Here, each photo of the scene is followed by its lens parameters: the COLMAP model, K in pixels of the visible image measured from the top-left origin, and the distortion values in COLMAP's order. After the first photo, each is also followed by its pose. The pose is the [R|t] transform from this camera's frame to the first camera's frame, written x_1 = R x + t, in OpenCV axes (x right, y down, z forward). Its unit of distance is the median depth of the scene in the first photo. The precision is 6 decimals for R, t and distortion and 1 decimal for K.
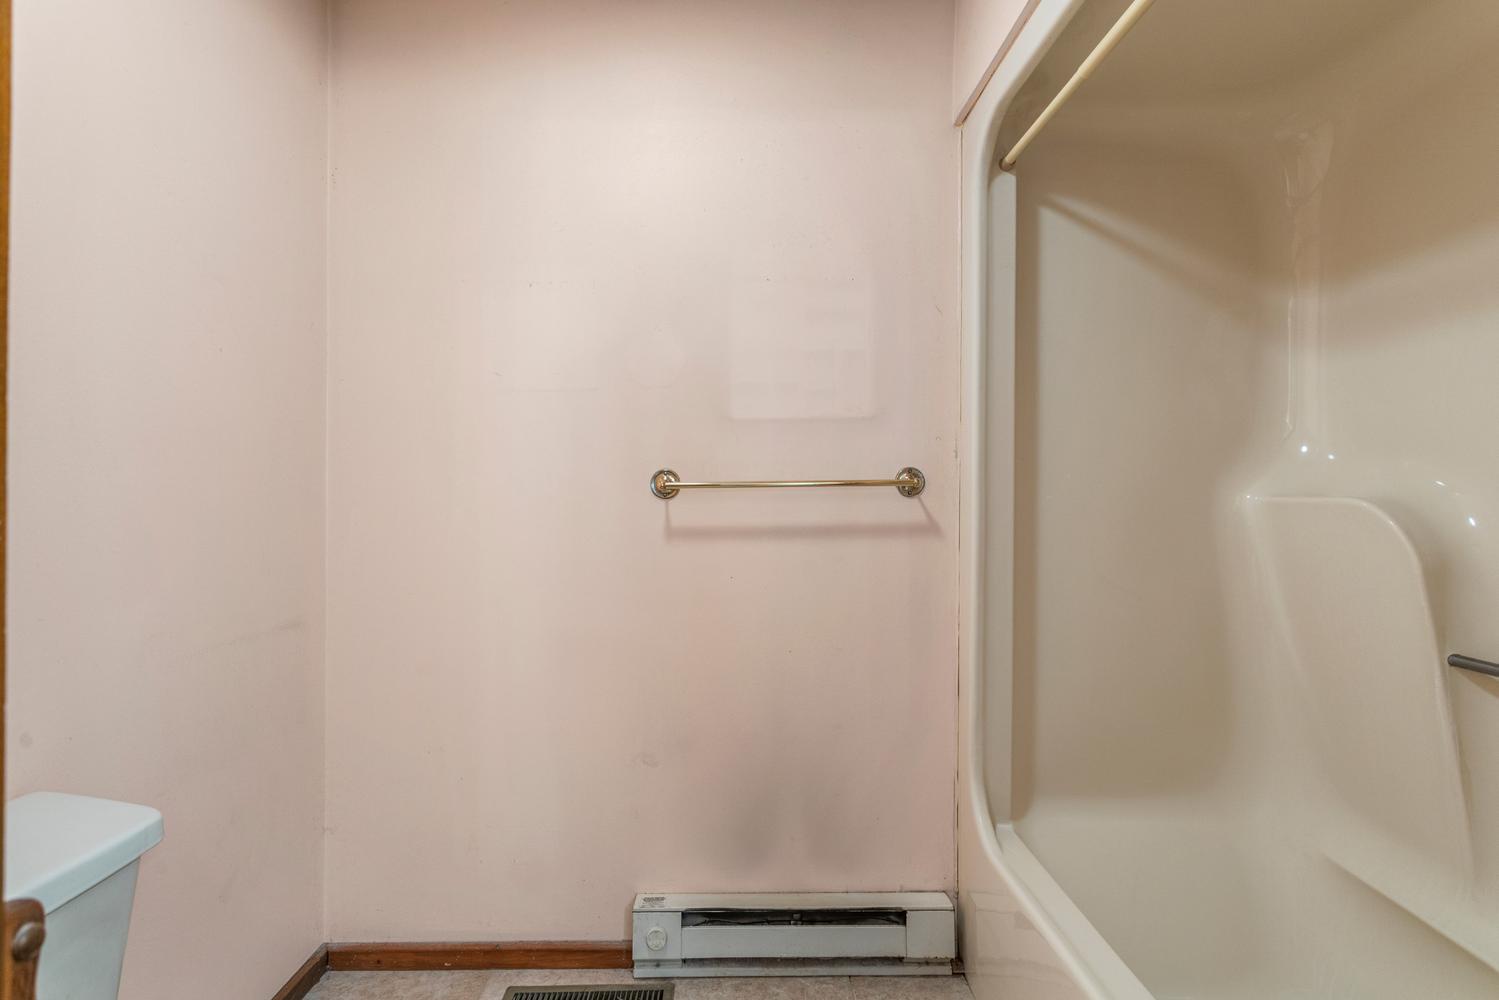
lens RADIAL K [[725.3, 0, 747.6], [0, 725.3, 497.7], [0, 0, 1]] dist [-0.000985, 0.002844]
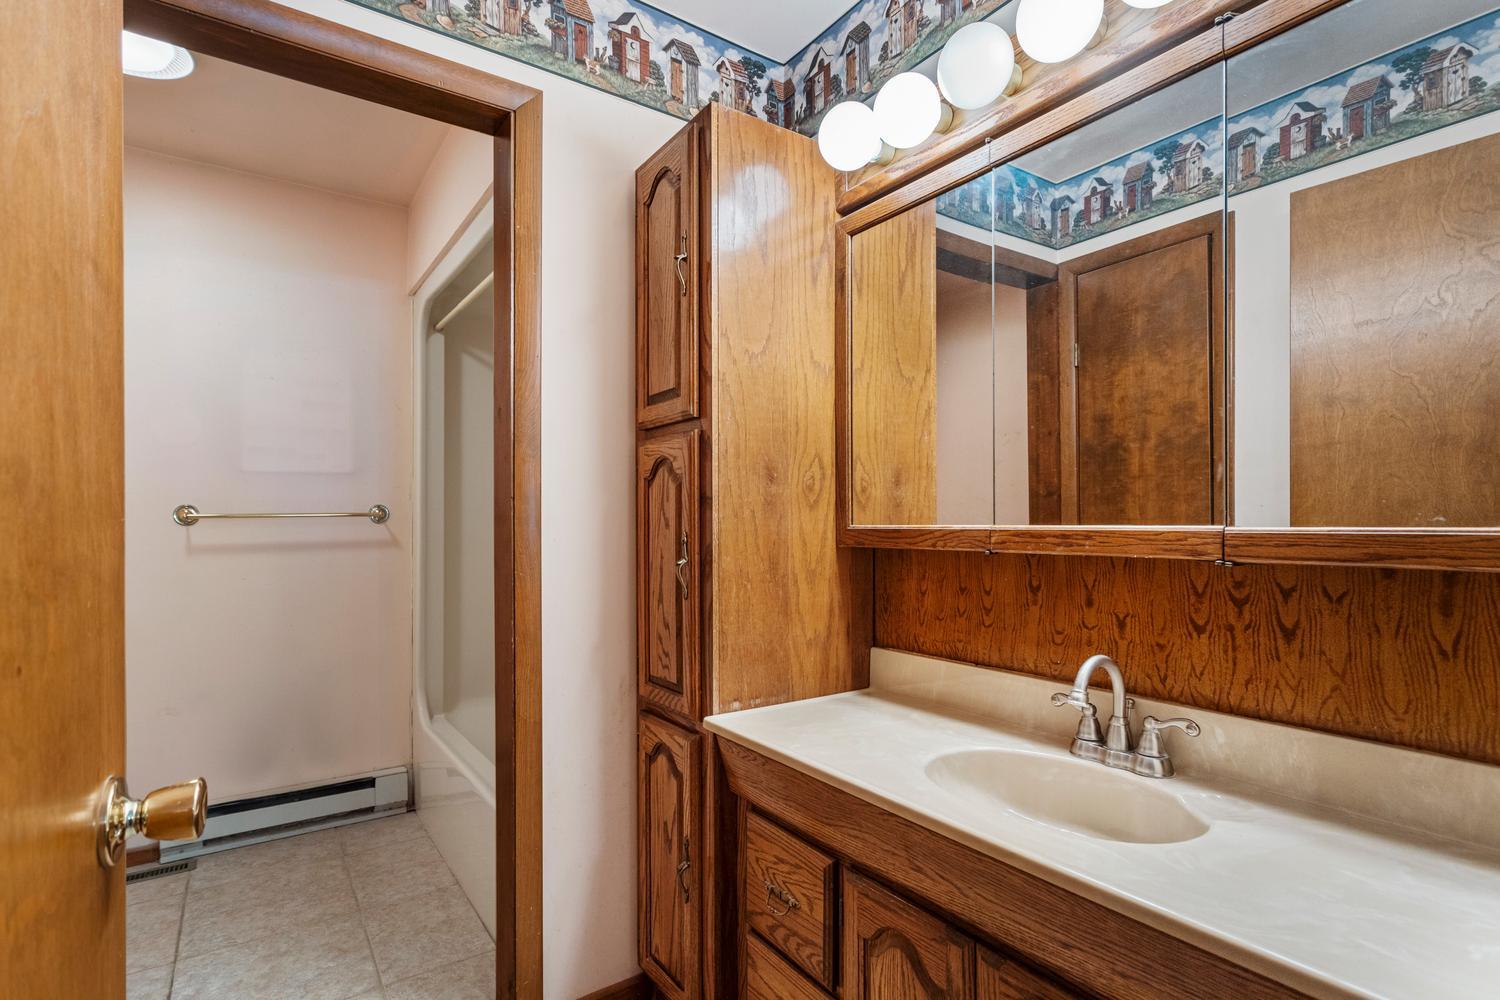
lens RADIAL K [[725.8, 0, 751.7], [0, 725.8, 520.2], [0, 0, 1]] dist [-0.000985, 0.002844]
pose [[0.838027, -0.003607, 0.545617, 0.039533], [0.005101, 0.999986, -0.001224, -0.001813], [-0.545605, 0.003809, 0.838034, -0.808316]]
